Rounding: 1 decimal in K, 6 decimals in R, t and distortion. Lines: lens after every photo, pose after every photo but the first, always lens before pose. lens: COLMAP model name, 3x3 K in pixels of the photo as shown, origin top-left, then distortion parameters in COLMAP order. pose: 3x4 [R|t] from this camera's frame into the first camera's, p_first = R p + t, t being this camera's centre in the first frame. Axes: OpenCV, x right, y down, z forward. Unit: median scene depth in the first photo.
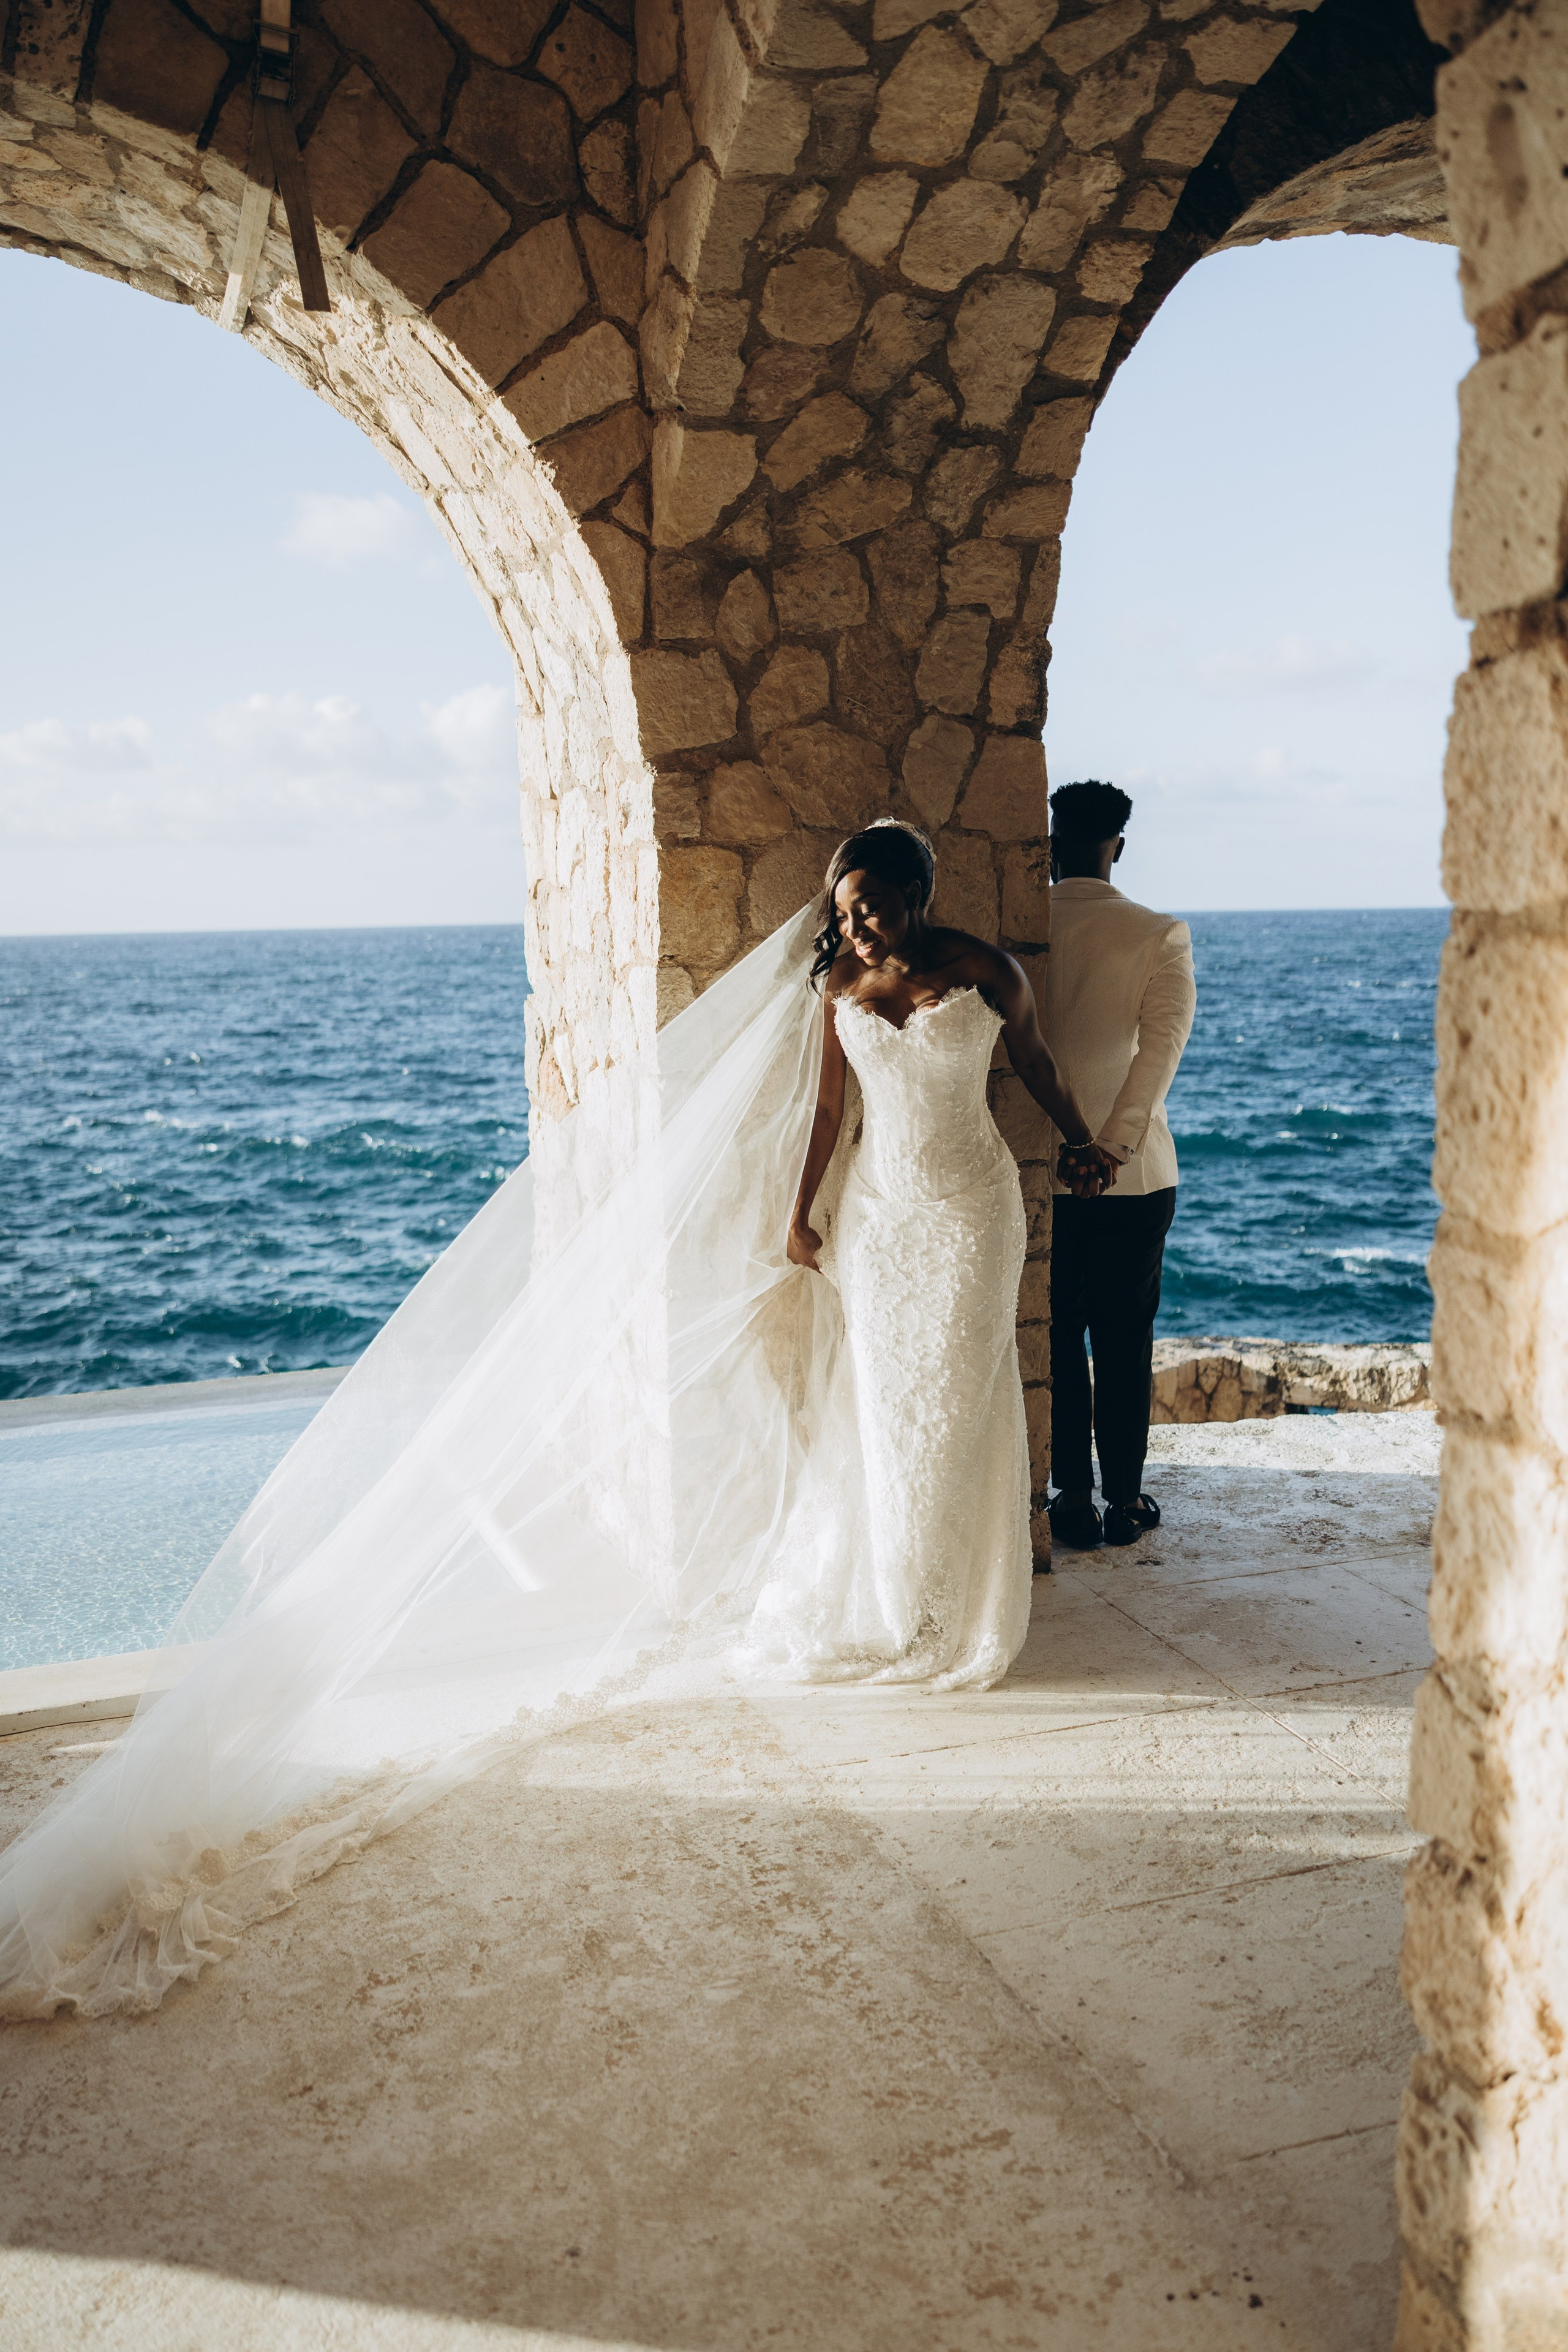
lens RADIAL K [[1868.5, 0, 782.8], [0, 1868.5, 1230.0], [0, 0, 1]] dist [-0.051552, 0.055973]
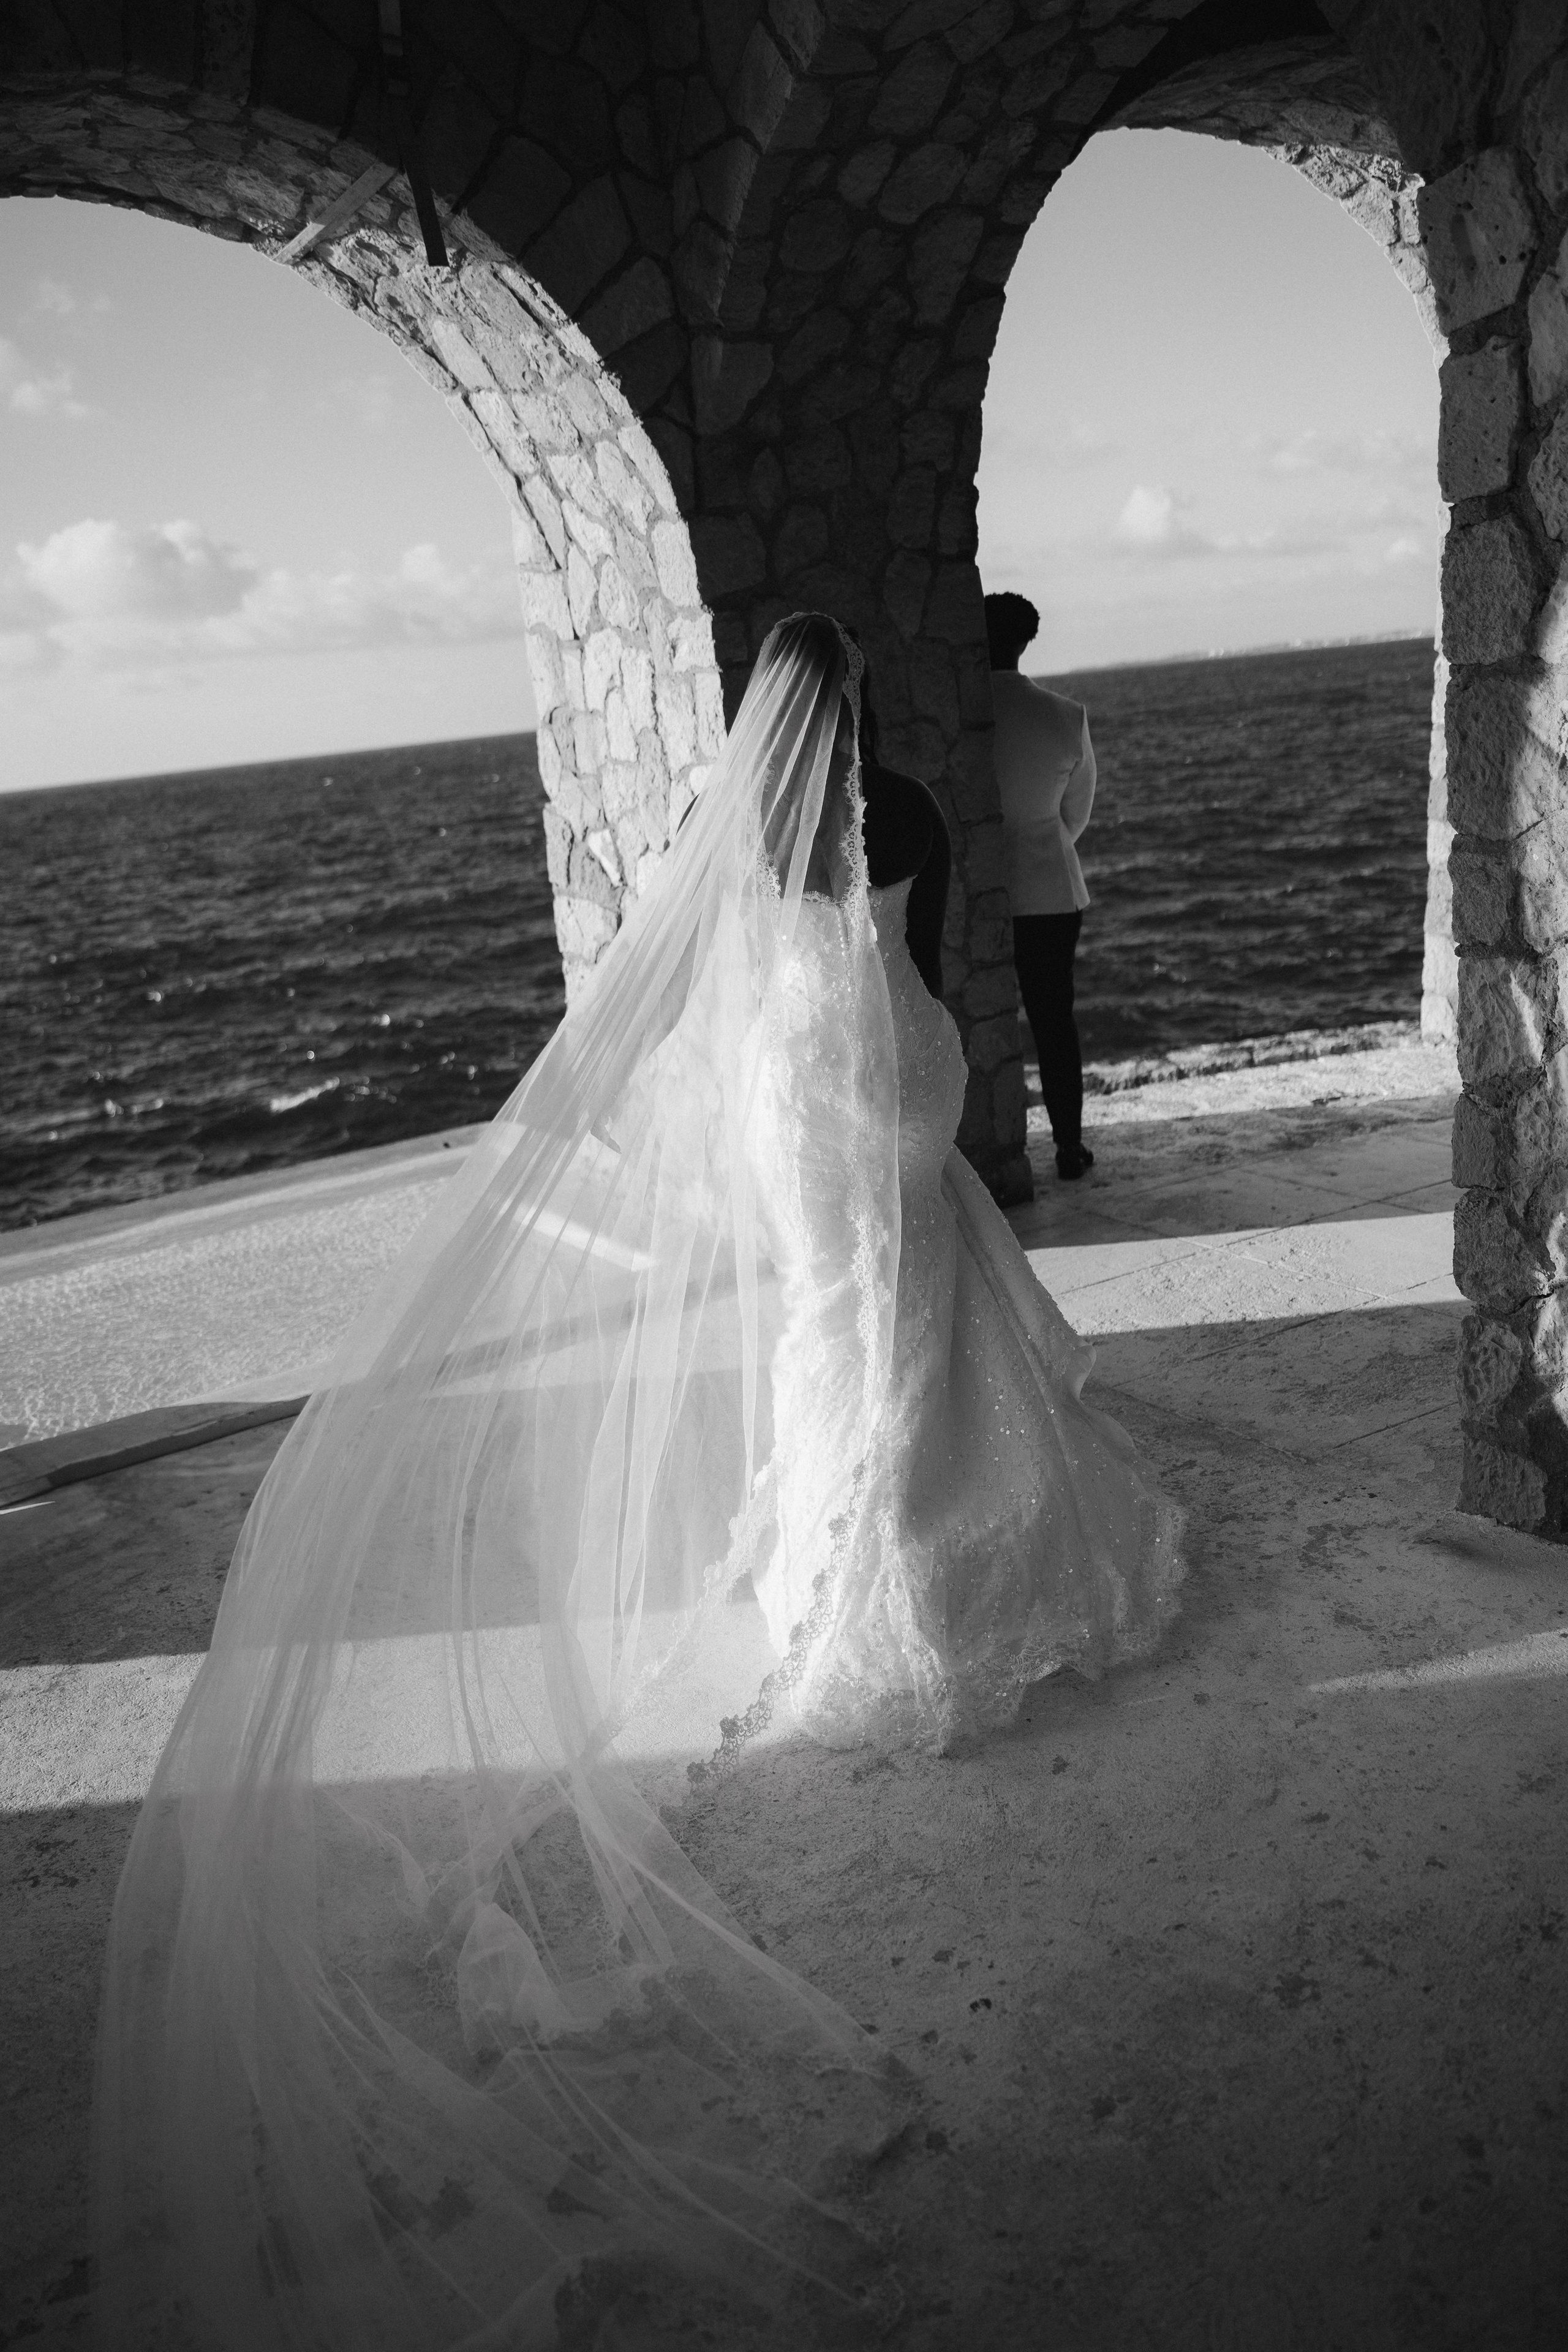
lens RADIAL K [[1868.5, 0, 782.8], [0, 1868.5, 1230.0], [0, 0, 1]] dist [-0.051552, 0.055973]
pose [[0.977170, -0.133508, 0.165270, -0.303759], [0.116607, 0.987278, 0.108096, 0.047008], [-0.177600, -0.086356, 0.980307, -0.330252]]
